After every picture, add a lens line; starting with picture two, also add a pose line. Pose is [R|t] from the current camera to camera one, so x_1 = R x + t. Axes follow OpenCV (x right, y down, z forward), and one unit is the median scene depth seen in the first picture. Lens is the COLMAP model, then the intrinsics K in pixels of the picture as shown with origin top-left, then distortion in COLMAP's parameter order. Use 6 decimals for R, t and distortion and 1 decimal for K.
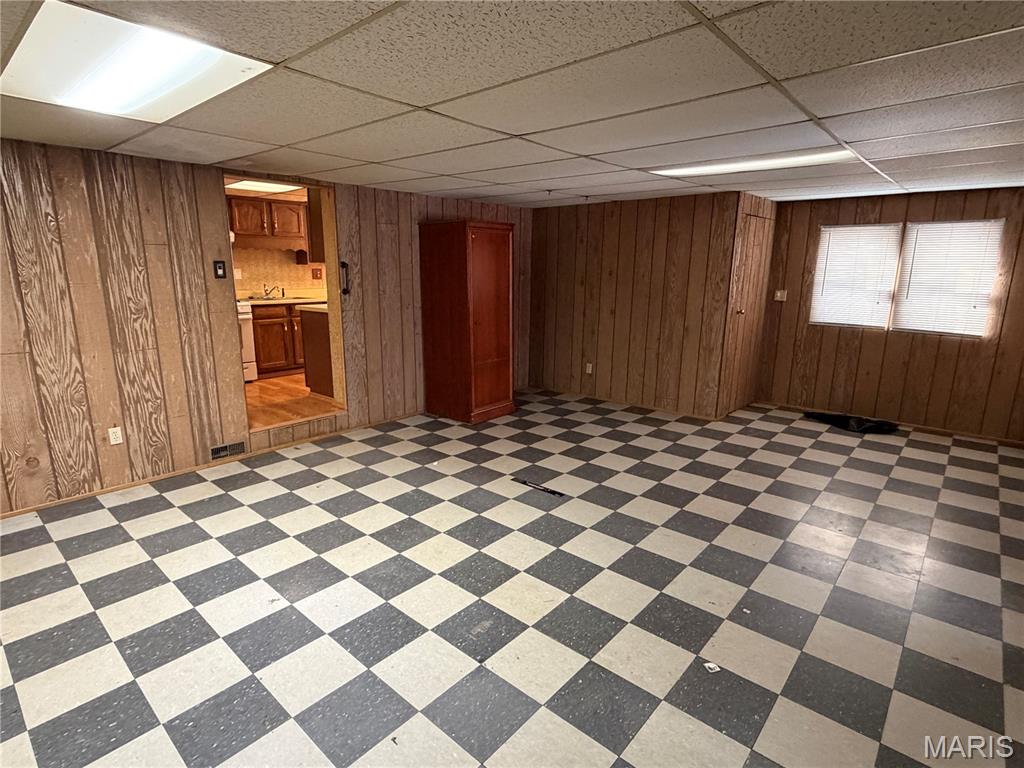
lens RADIAL K [[533.7, 0, 508.0], [0, 533.7, 386.8], [0, 0, 1]] dist [0.002249, 0.001478]
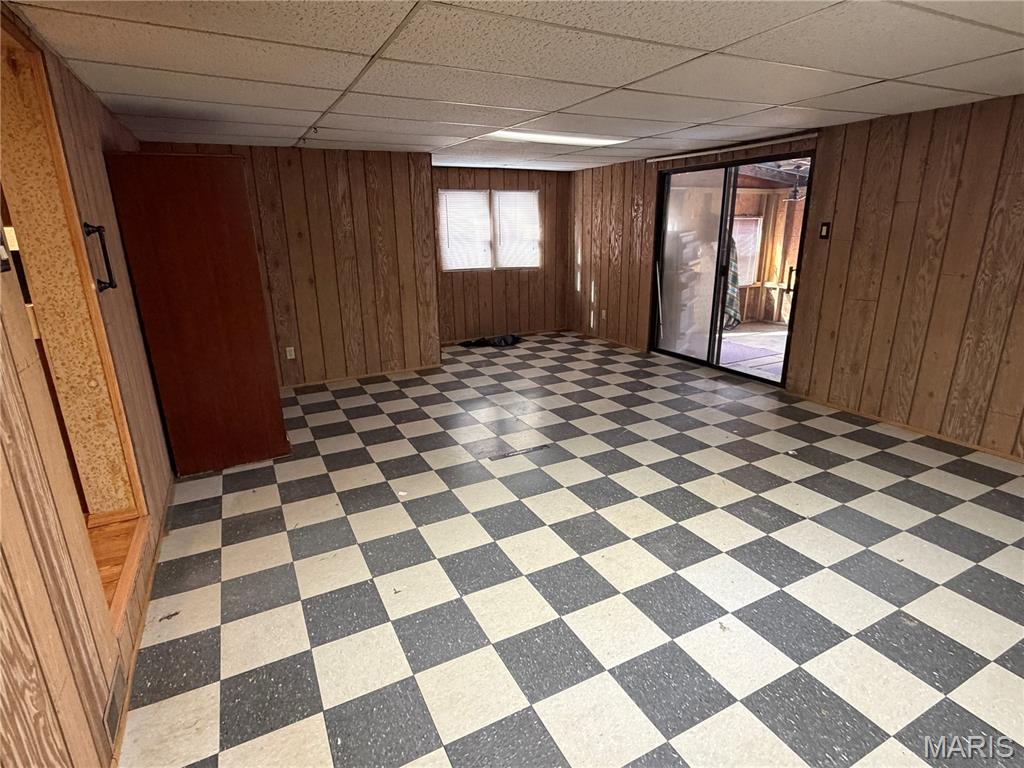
lens RADIAL K [[533.7, 0, 508.5], [0, 533.7, 383.3], [0, 0, 1]] dist [0.002249, 0.001478]
pose [[0.370373, -0.280549, 0.885503, -0.588353], [0.225103, 0.951992, 0.207462, -0.106680], [-0.901195, 0.122491, 0.415745, 0.442729]]
